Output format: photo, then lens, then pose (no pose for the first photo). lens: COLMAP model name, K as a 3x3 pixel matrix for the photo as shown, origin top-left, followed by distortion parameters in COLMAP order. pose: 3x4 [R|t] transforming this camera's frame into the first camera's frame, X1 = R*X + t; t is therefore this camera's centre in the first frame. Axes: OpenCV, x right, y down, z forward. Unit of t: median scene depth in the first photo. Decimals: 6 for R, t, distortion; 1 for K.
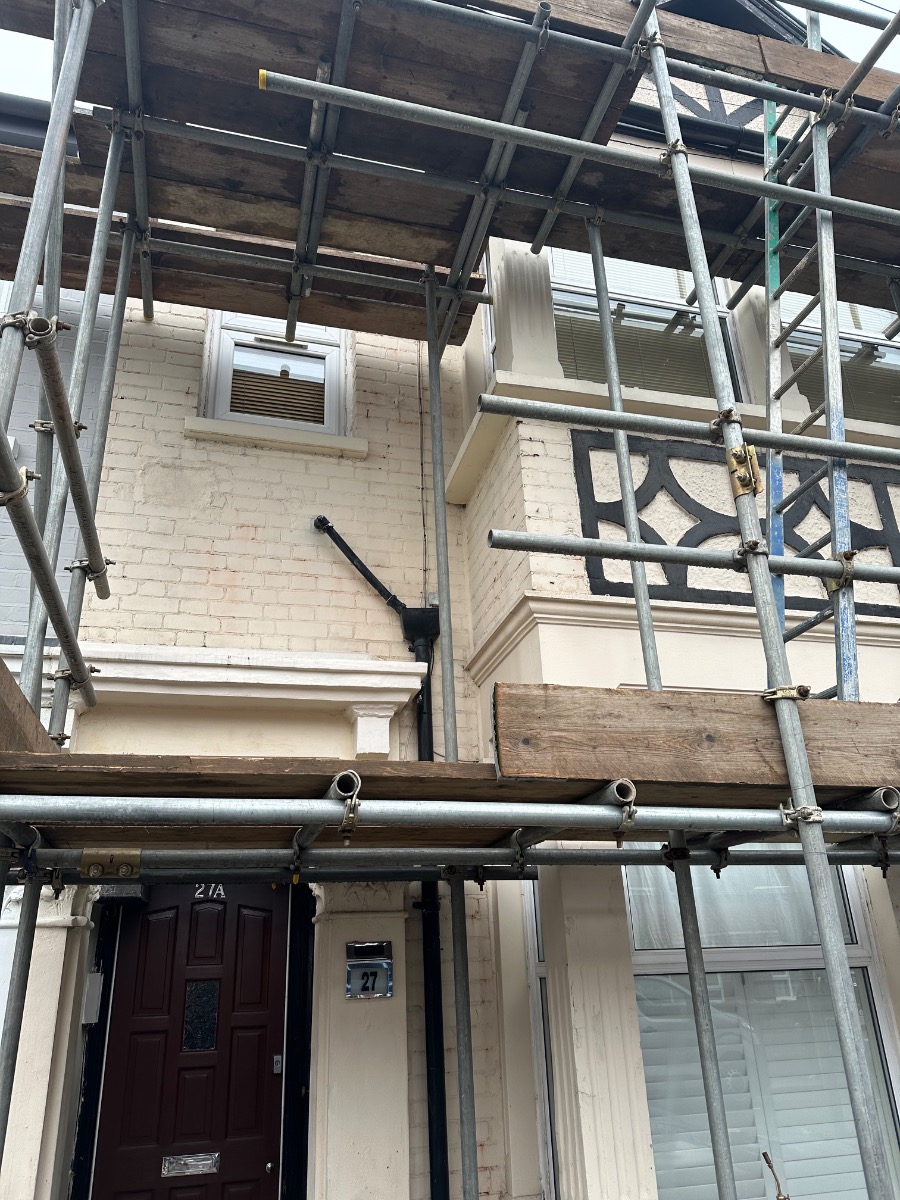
lens RADIAL K [[860.8, 0, 450.0], [0, 860.8, 600.0], [0, 0, 1]] dist [0.003763, -0.029625]
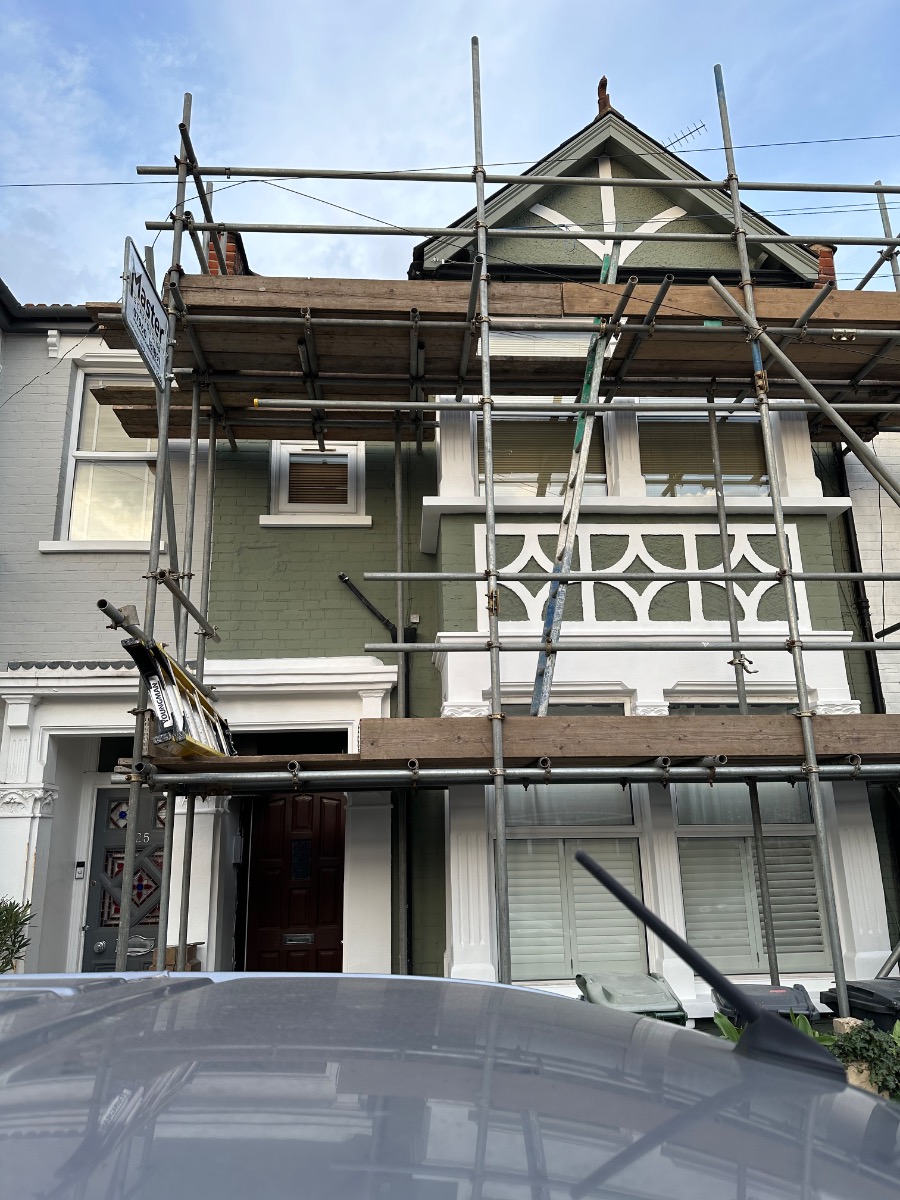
lens RADIAL K [[860.8, 0, 450.0], [0, 860.8, 600.0], [0, 0, 1]] dist [0.003763, -0.029625]
pose [[0.980785, -0.037961, -0.191363, 0.409324], [0.063653, 0.989475, 0.129953, -0.274833], [0.184416, -0.139637, 0.972878, -0.639781]]
